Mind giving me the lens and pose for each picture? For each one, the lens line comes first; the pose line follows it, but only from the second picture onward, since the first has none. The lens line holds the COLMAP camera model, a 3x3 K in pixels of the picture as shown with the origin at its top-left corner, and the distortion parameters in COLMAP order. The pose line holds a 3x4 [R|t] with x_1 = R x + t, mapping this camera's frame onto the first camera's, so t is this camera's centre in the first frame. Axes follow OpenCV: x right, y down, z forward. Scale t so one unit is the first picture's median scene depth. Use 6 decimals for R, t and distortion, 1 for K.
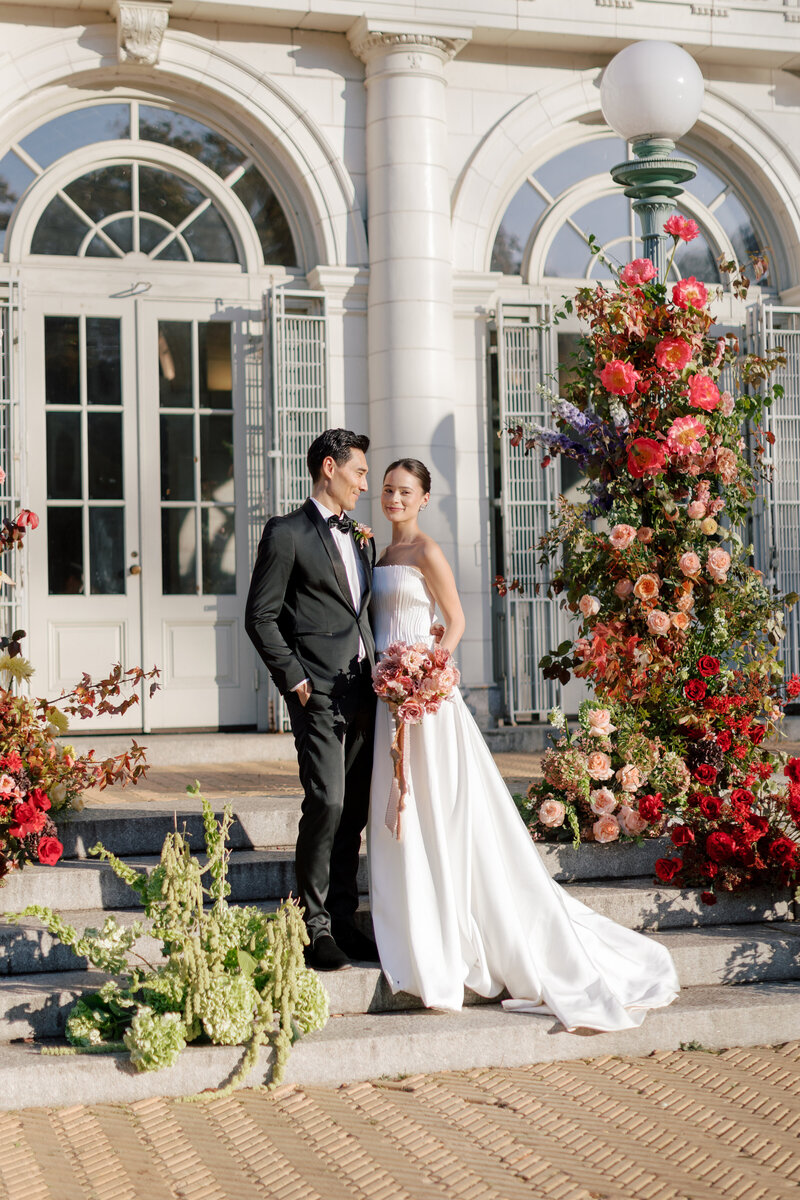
lens RADIAL K [[1836.9, 0, 400.0], [0, 1836.9, 600.0], [0, 0, 1]] dist [0.016093, -0.053508]
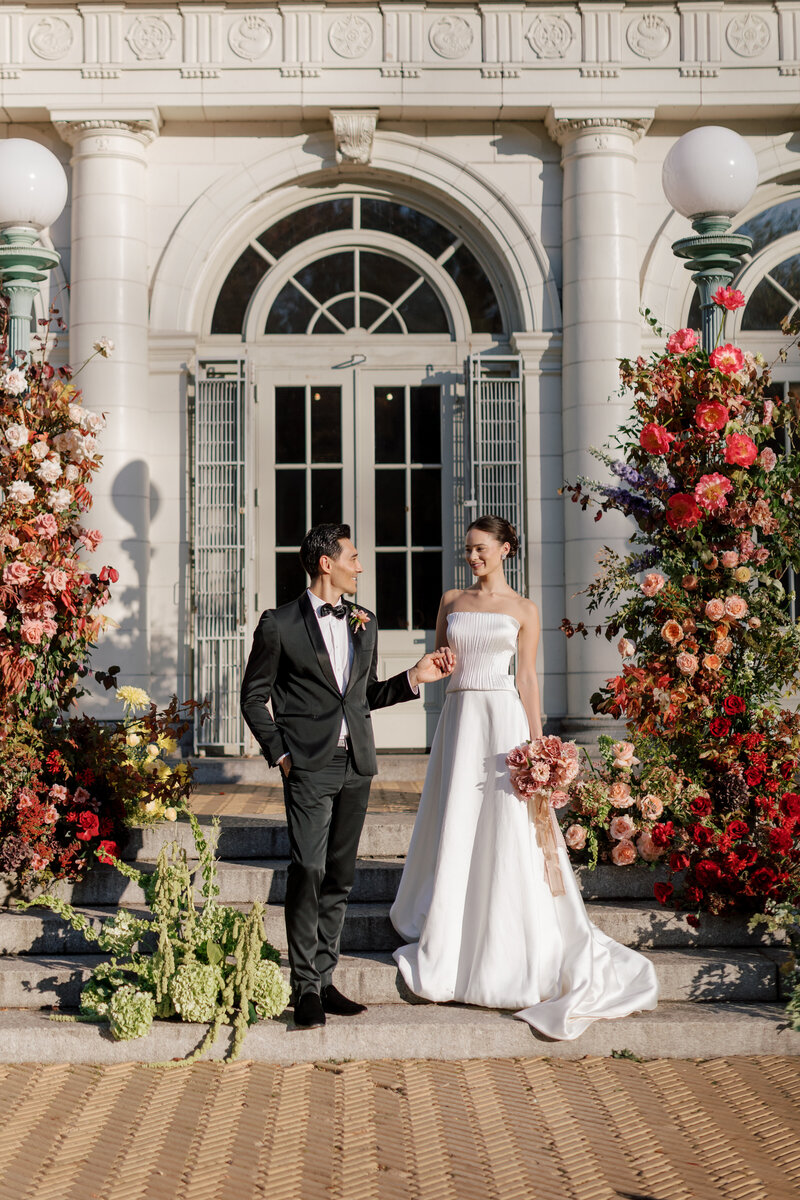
lens RADIAL K [[1758.4, 0, 396.9], [0, 1758.4, 571.3], [0, 0, 1]] dist [0.002842, 0.020828]
pose [[0.960038, -0.005430, -0.279816, 0.249225], [-0.002196, 0.999635, -0.026933, -0.013062], [0.279860, 0.026471, 0.959676, -0.042188]]
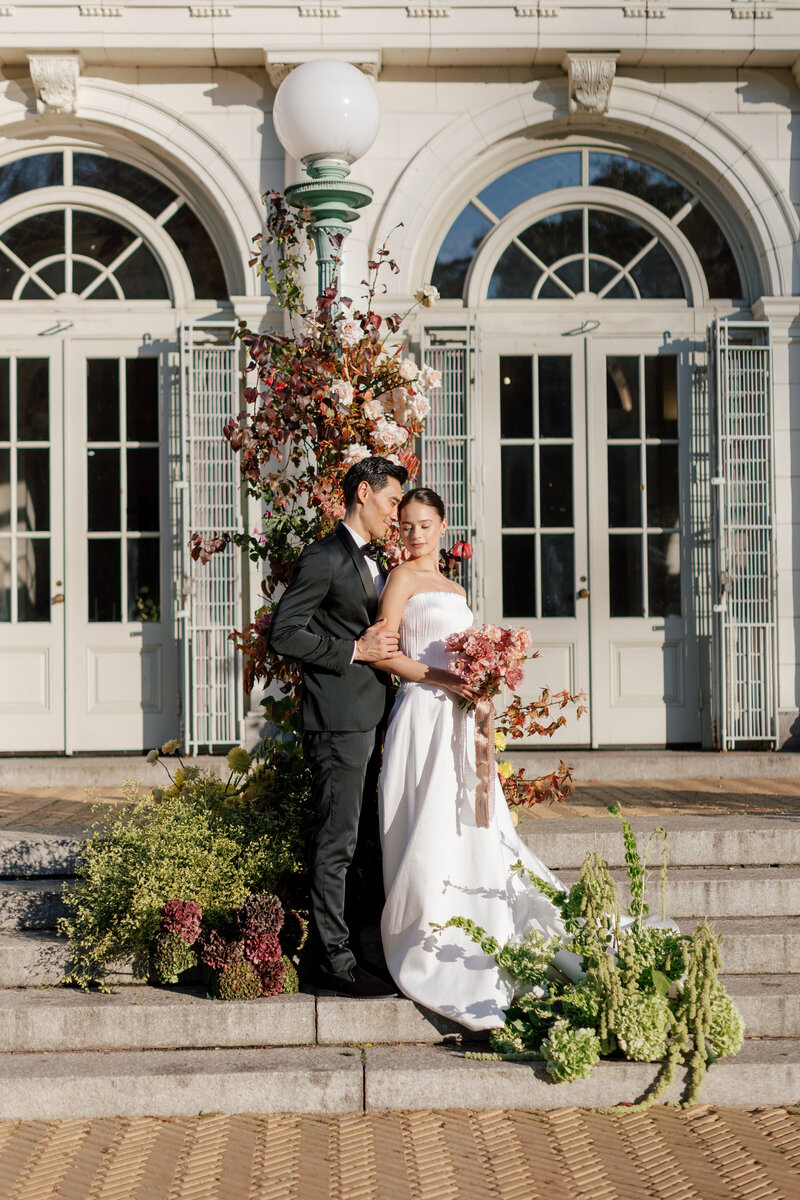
lens RADIAL K [[1726.4, 0, 402.5], [0, 1726.4, 614.8], [0, 0, 1]] dist [0.013746, -0.012833]
pose [[0.964549, 0.001837, -0.263897, 0.022523], [-0.002008, 0.999998, -0.000378, -0.004945], [0.263895, 0.000894, 0.964551, 0.023514]]
